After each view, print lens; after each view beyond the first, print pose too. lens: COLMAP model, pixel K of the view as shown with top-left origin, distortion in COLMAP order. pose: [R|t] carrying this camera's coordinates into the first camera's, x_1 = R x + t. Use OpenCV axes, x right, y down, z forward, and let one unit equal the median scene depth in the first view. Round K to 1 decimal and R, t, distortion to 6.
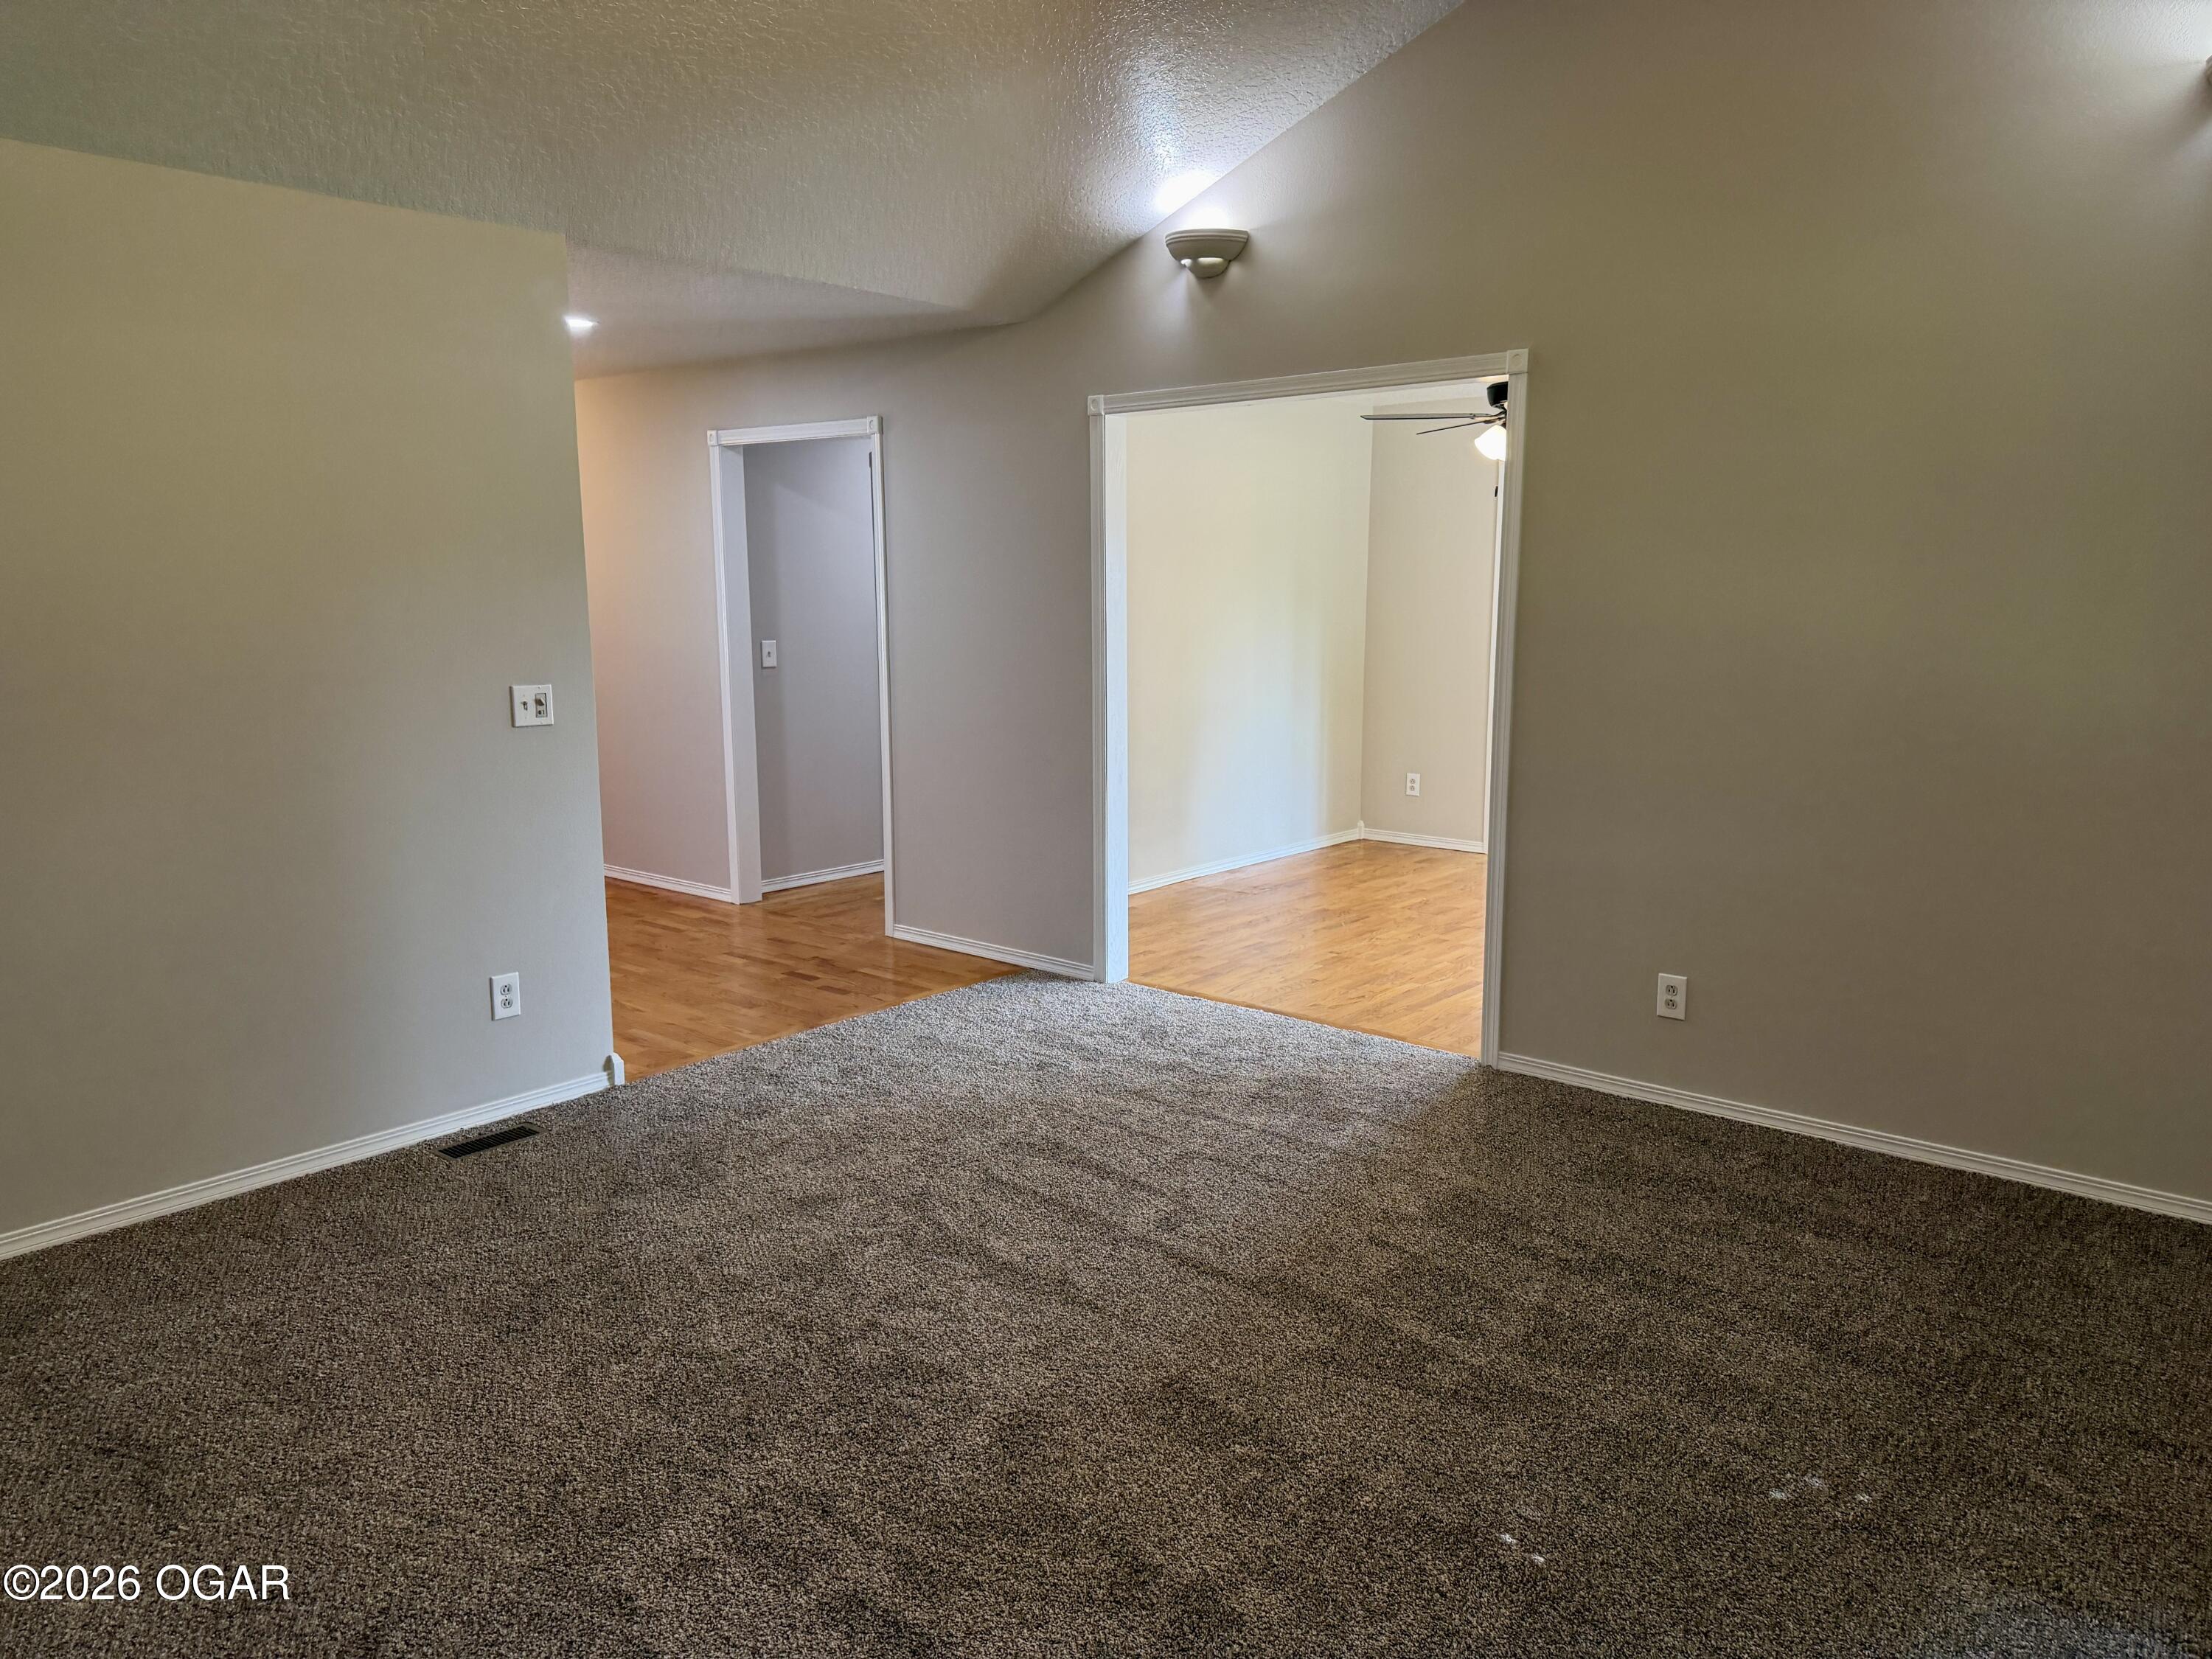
lens RADIAL K [[1566.6, 0, 1108.0], [0, 1566.6, 864.6], [0, 0, 1]] dist [0.168318, -0.228949]
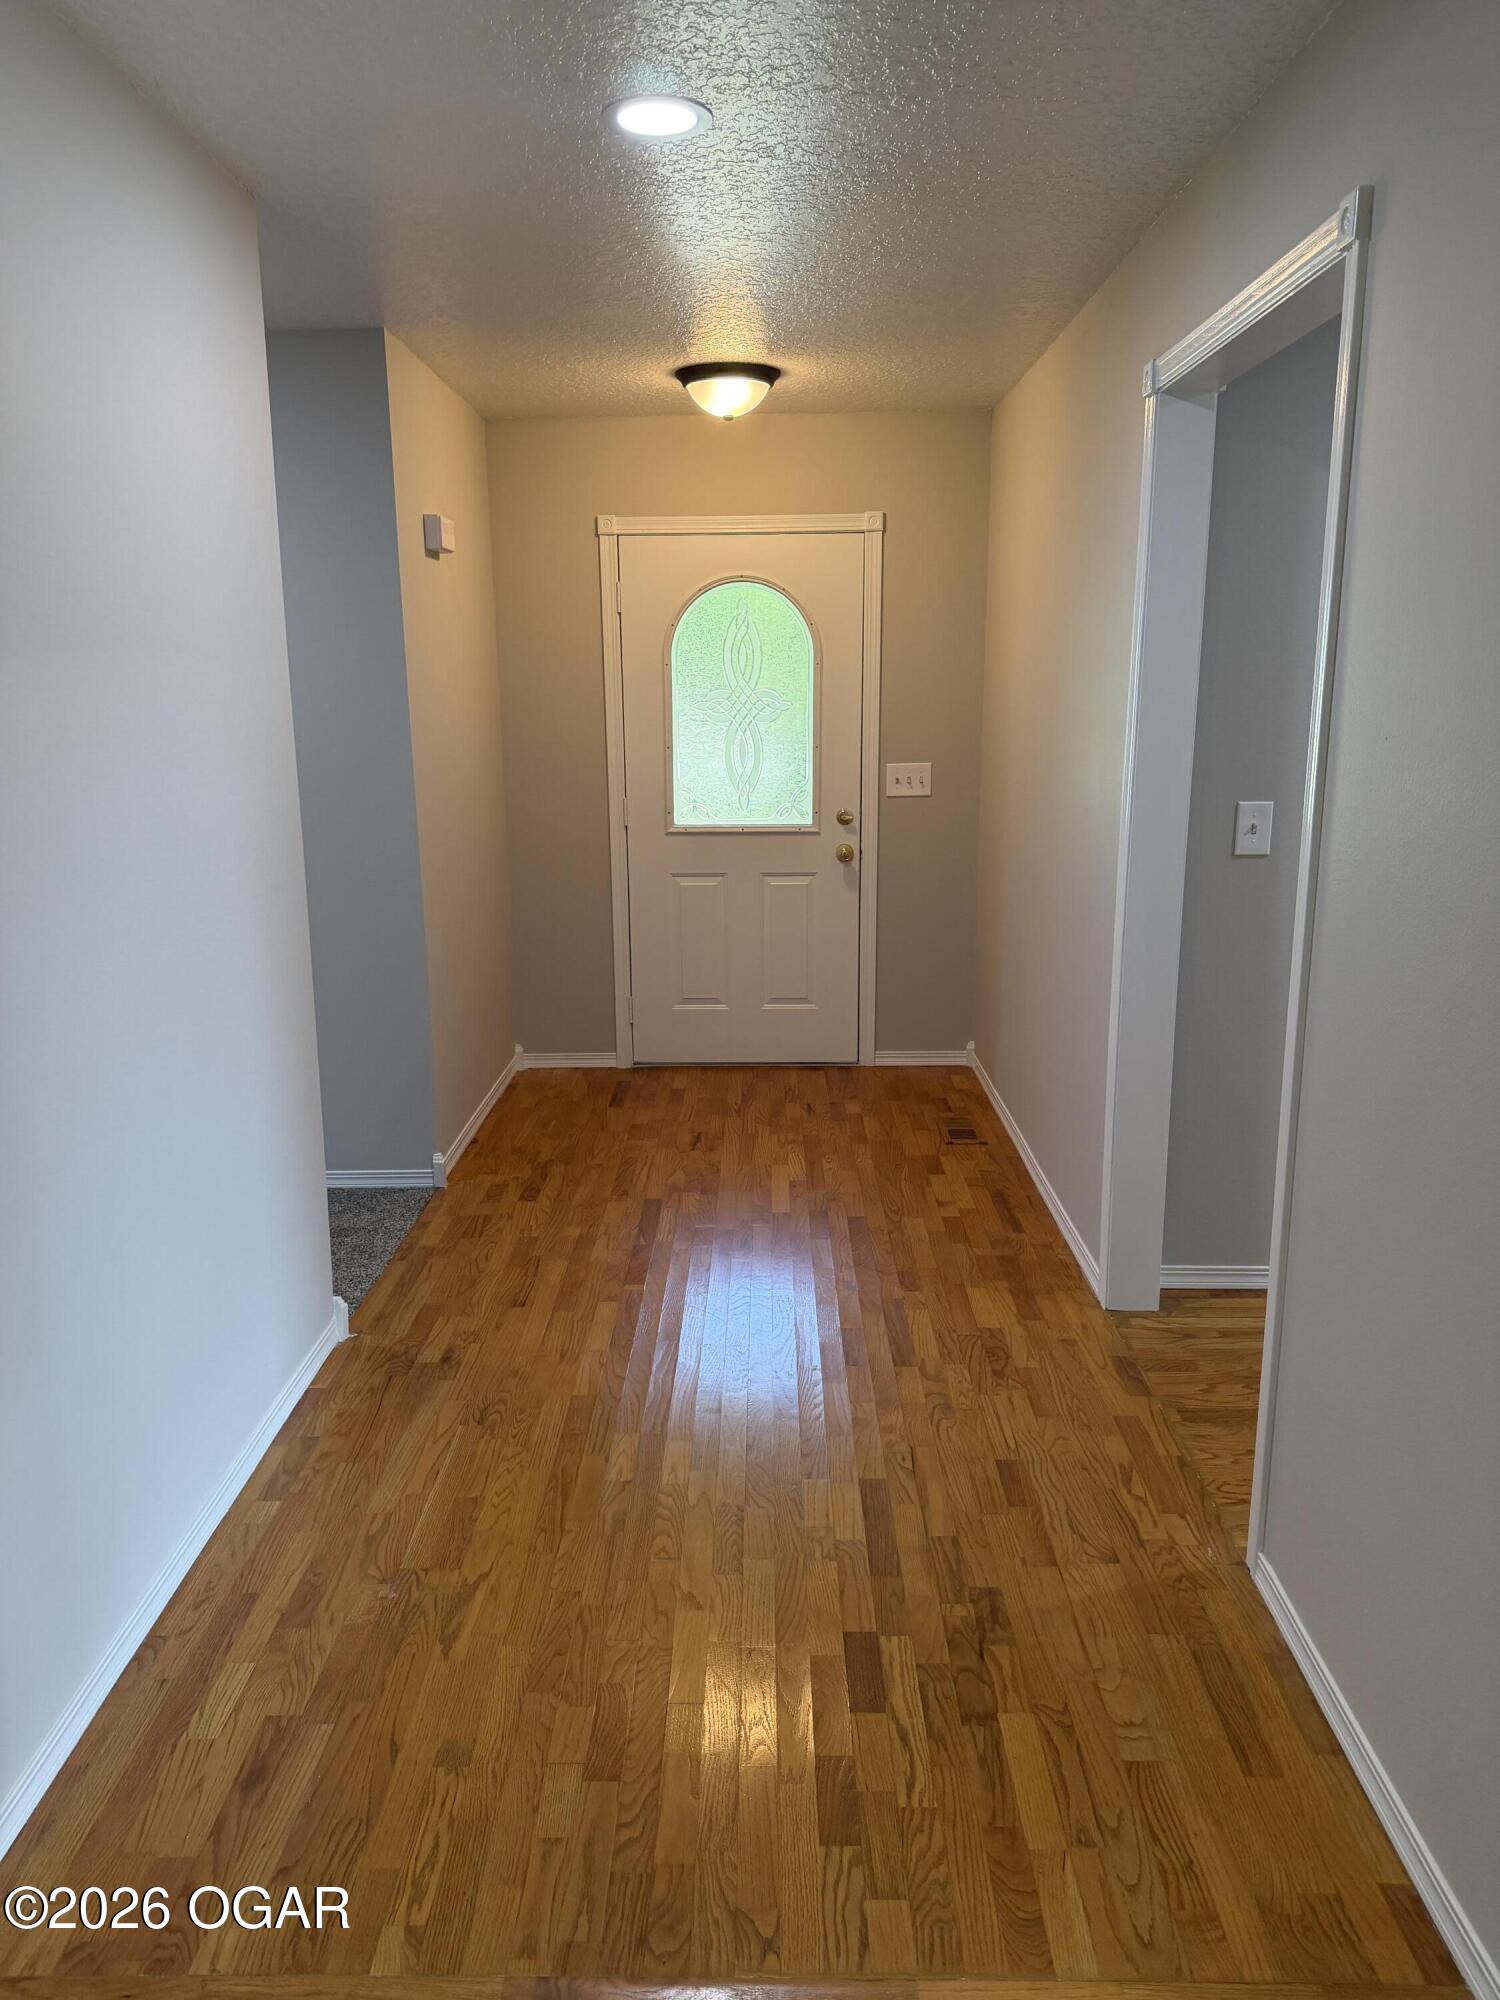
lens RADIAL K [[1383.9, 0, 750.0], [0, 1383.9, 1000.0], [0, 0, 1]] dist [0.096861, -0.153296]
pose [[0.642006, 0.174879, -0.746489, 0.022265], [-0.138278, 0.984084, 0.111617, -0.124759], [0.754127, 0.031564, 0.655970, 0.692136]]
